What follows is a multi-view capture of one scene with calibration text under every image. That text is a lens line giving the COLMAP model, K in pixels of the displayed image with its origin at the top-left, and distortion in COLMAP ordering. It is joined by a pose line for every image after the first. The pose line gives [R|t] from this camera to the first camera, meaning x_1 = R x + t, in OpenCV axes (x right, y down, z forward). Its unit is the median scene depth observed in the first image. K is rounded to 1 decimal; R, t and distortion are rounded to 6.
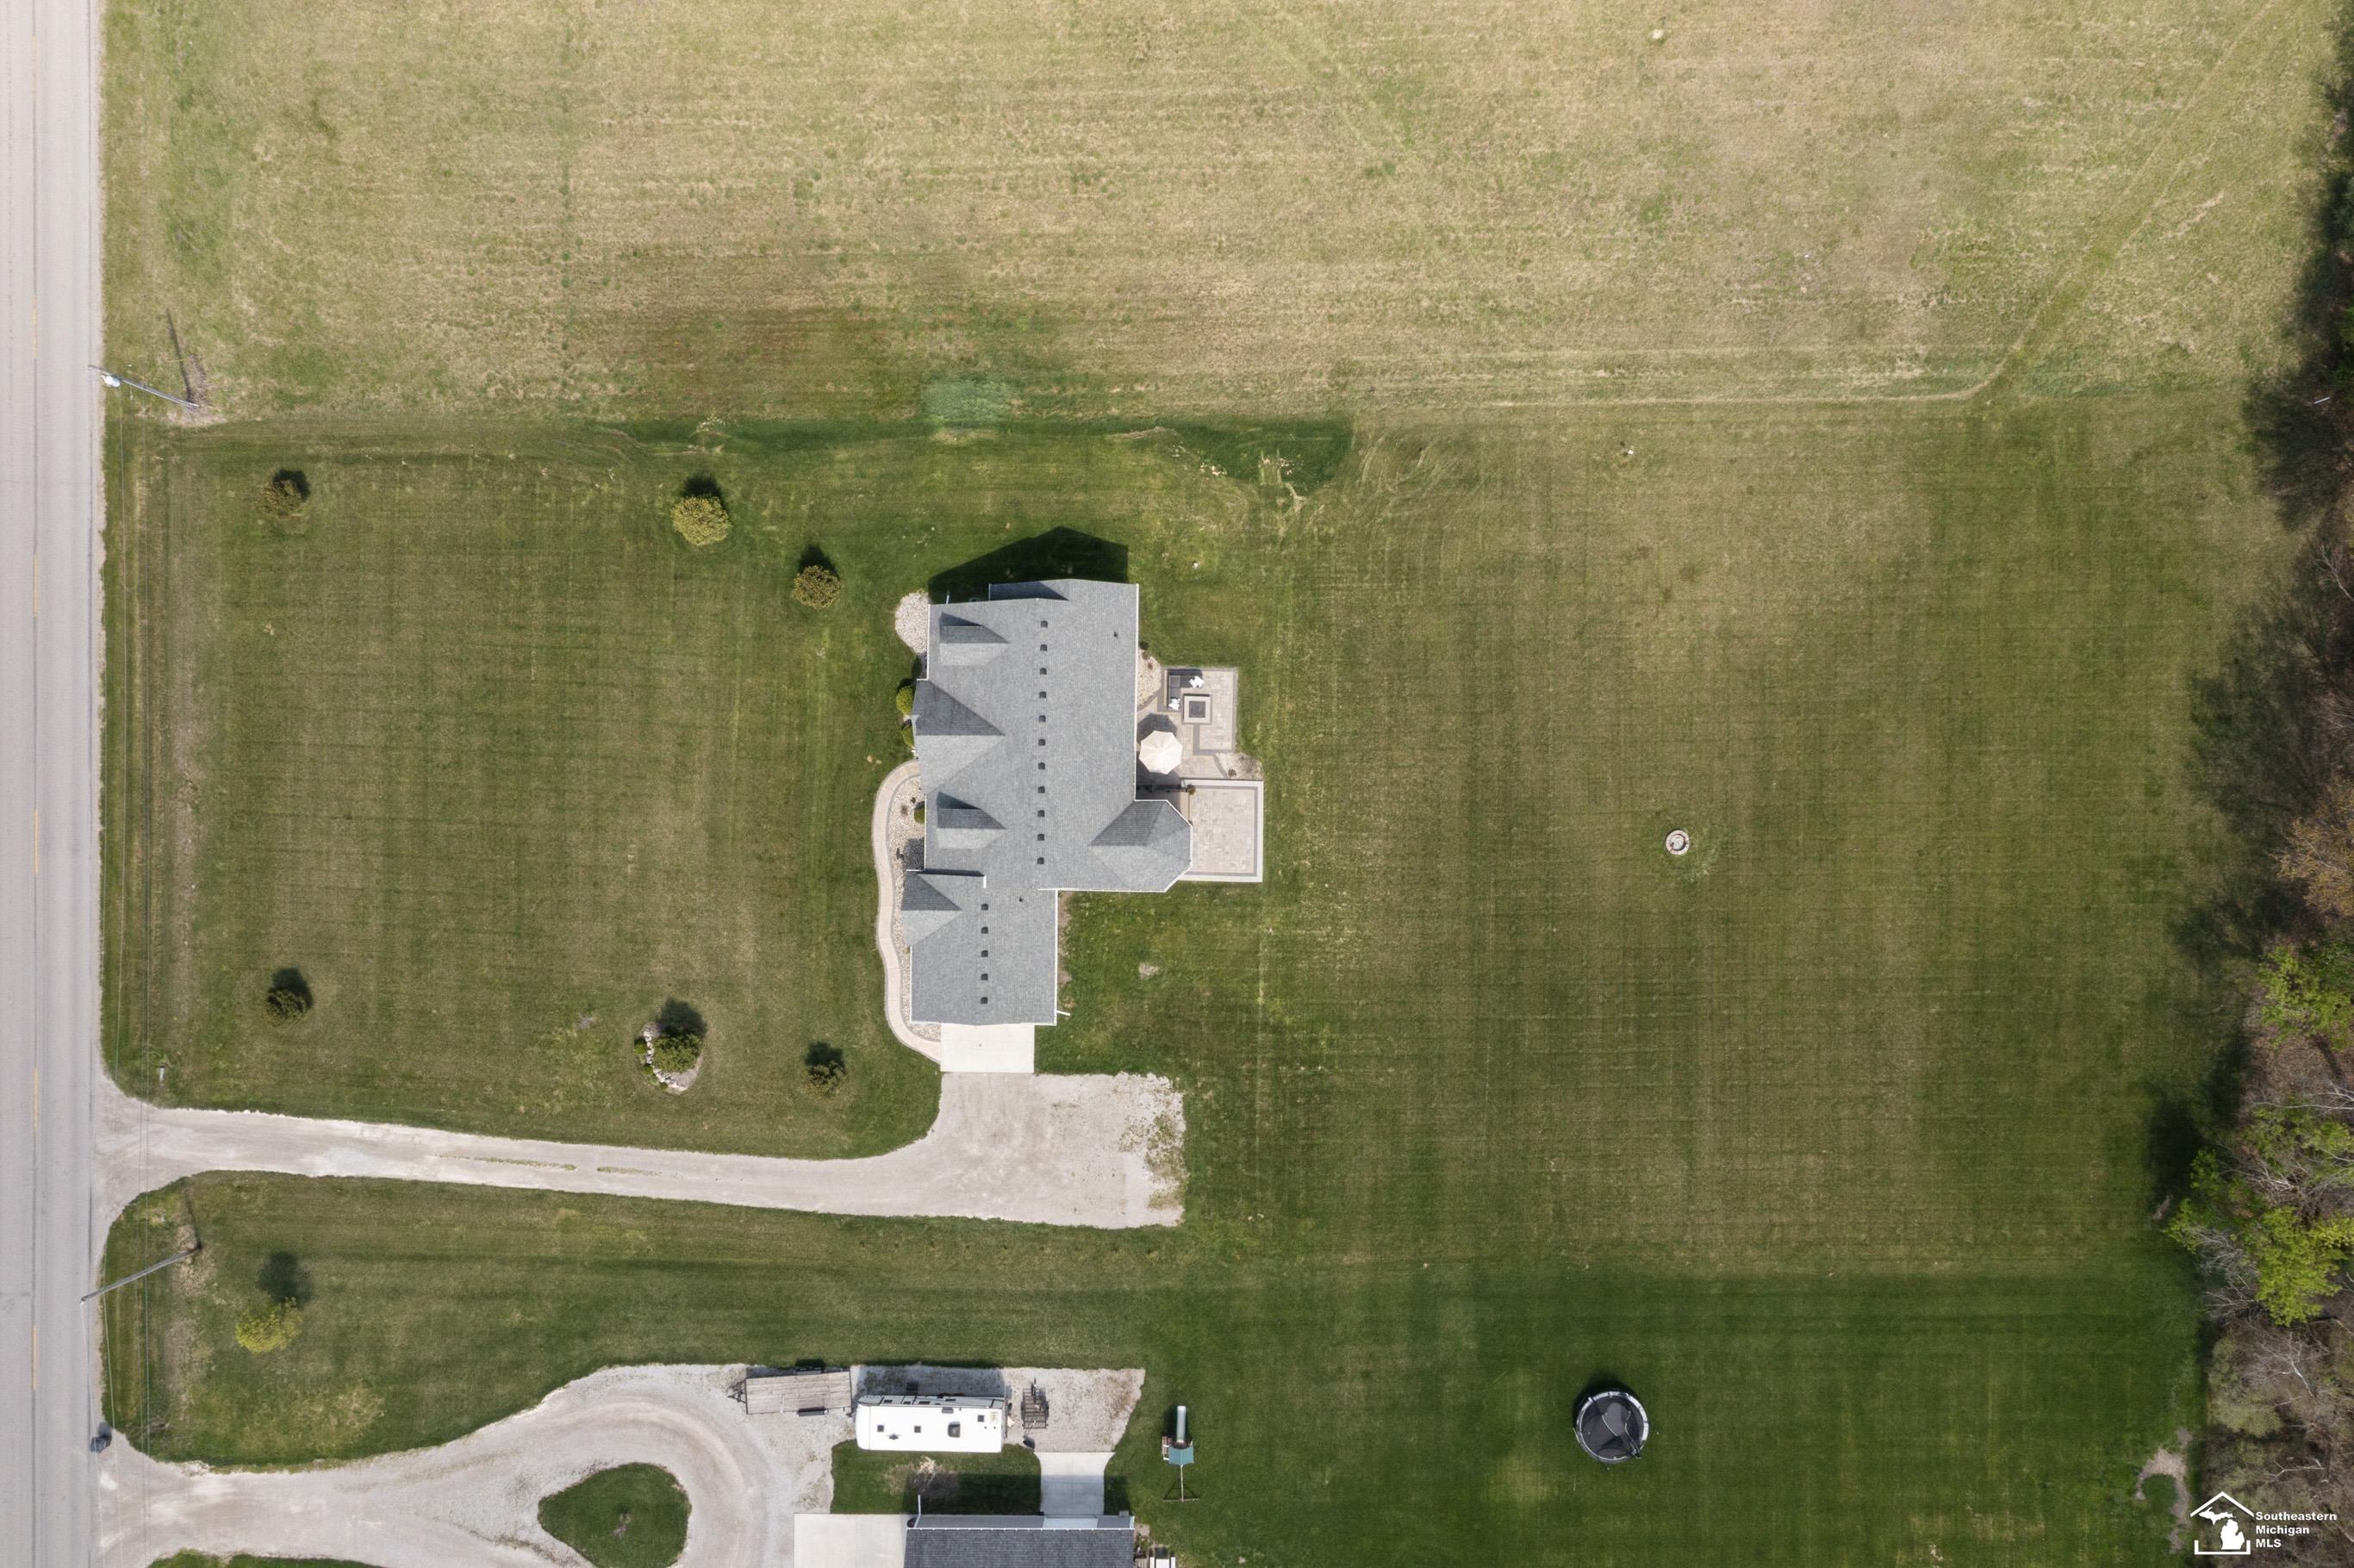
lens RADIAL K [[1898.3, 0, 1177.9], [0, 1898.3, 779.2], [0, 0, 1]] dist [0.002504, 0.003919]
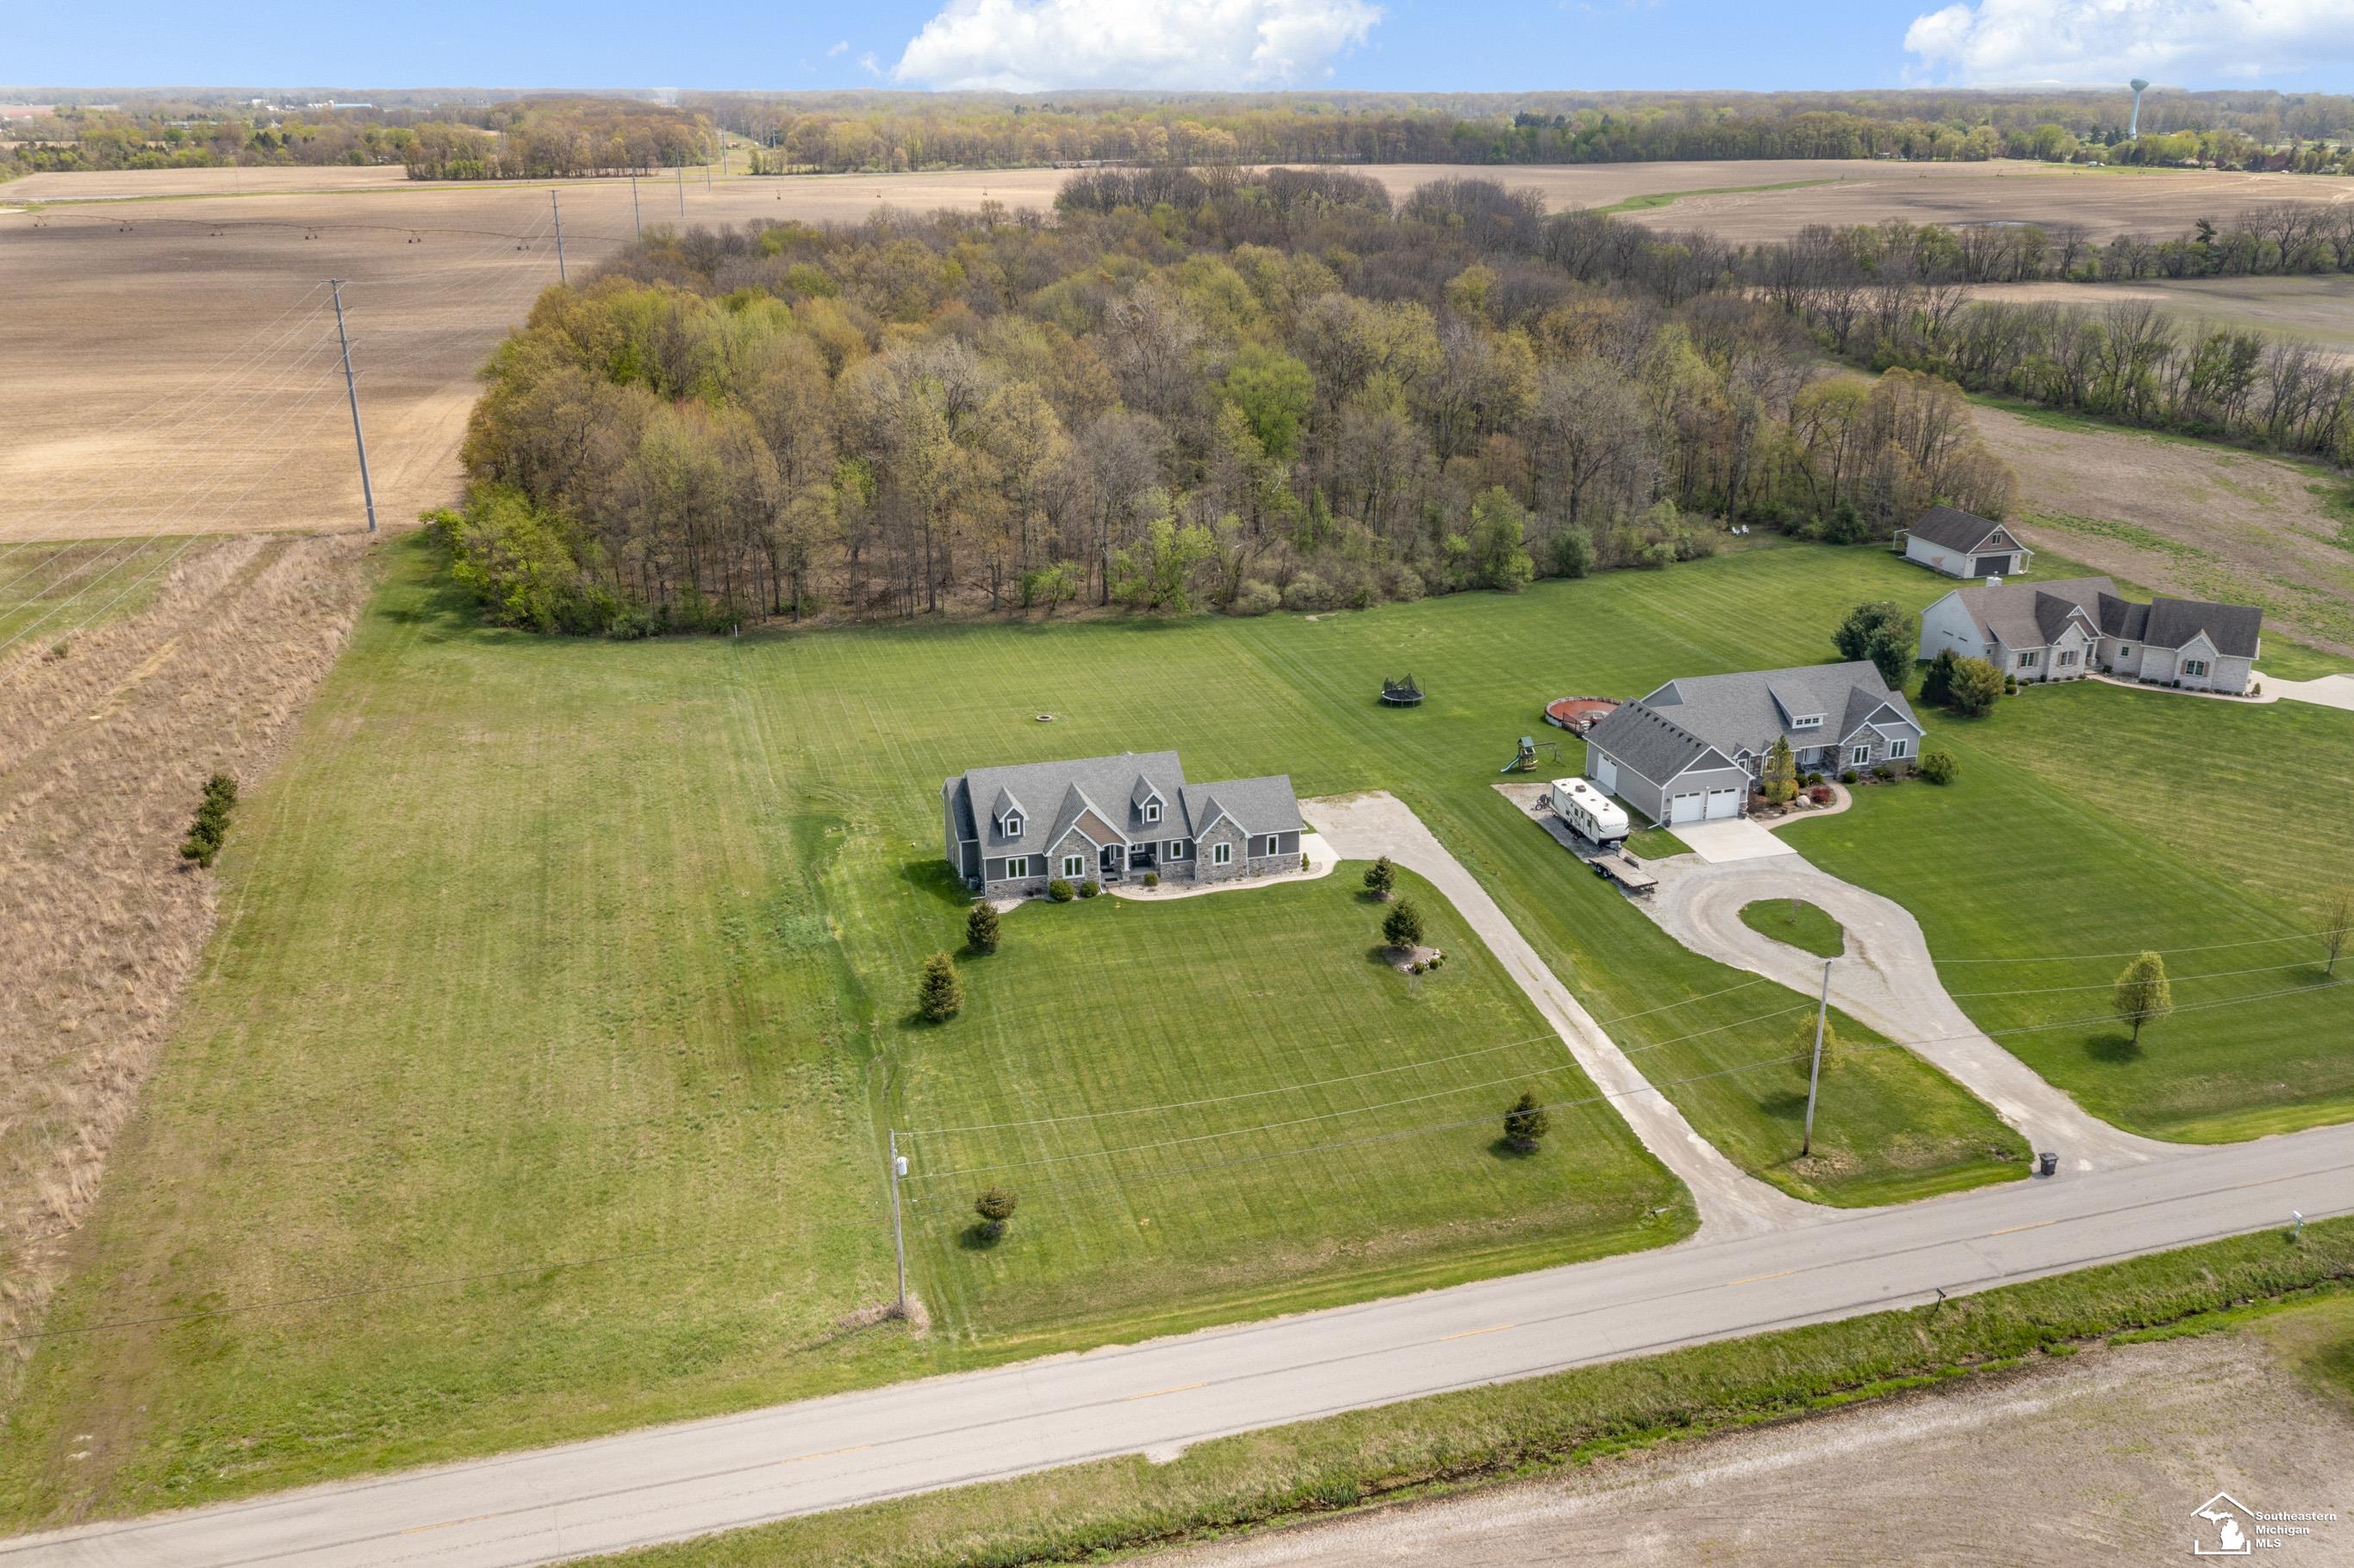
lens RADIAL K [[1898.3, 0, 1196.7], [0, 1898.3, 791.6], [0, 0, 1]] dist [0.002504, 0.003919]
pose [[-0.283018, -0.325178, 0.902308, -1.214580], [0.959112, -0.098044, 0.265501, -0.269971], [0.002131, 0.940556, 0.339631, 0.516889]]
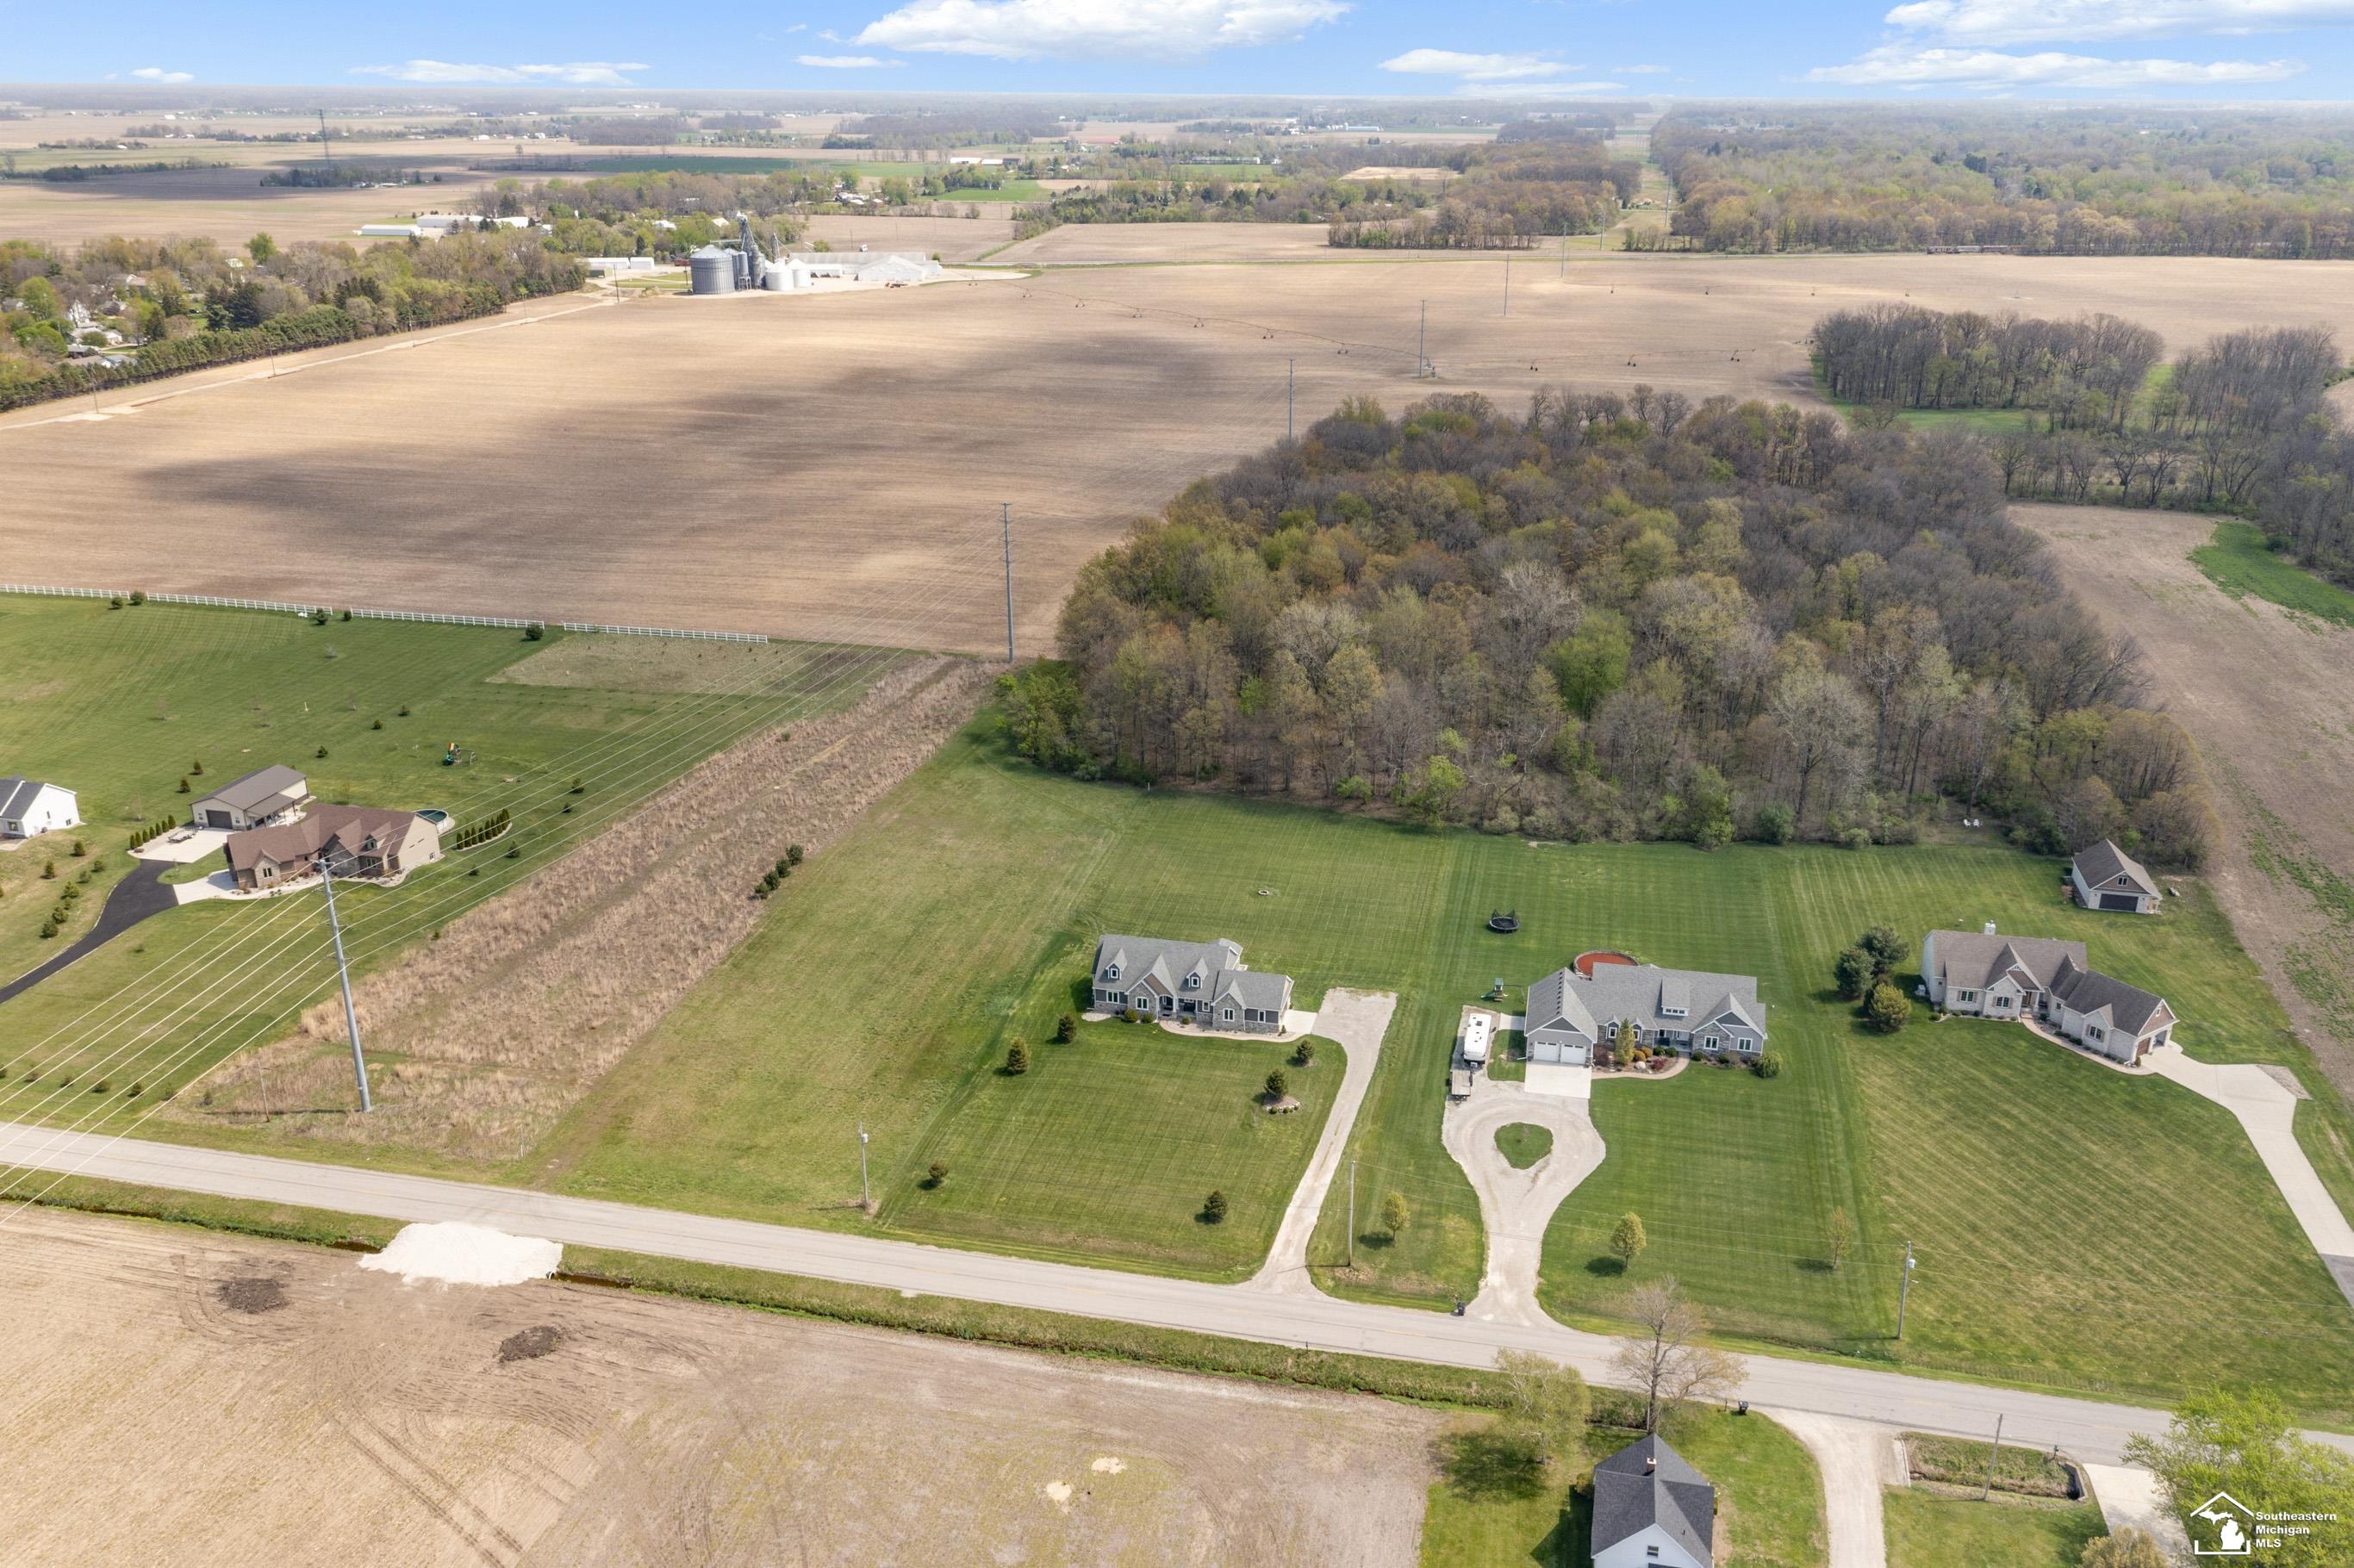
lens RADIAL K [[1898.3, 0, 1184.4], [0, 1898.3, 766.7], [0, 0, 1]] dist [0.002504, 0.003919]
pose [[0.212456, -0.322420, 0.922447, -1.928828], [0.977156, 0.075337, -0.198724, 0.402449], [-0.005422, 0.943594, 0.331061, 0.046405]]
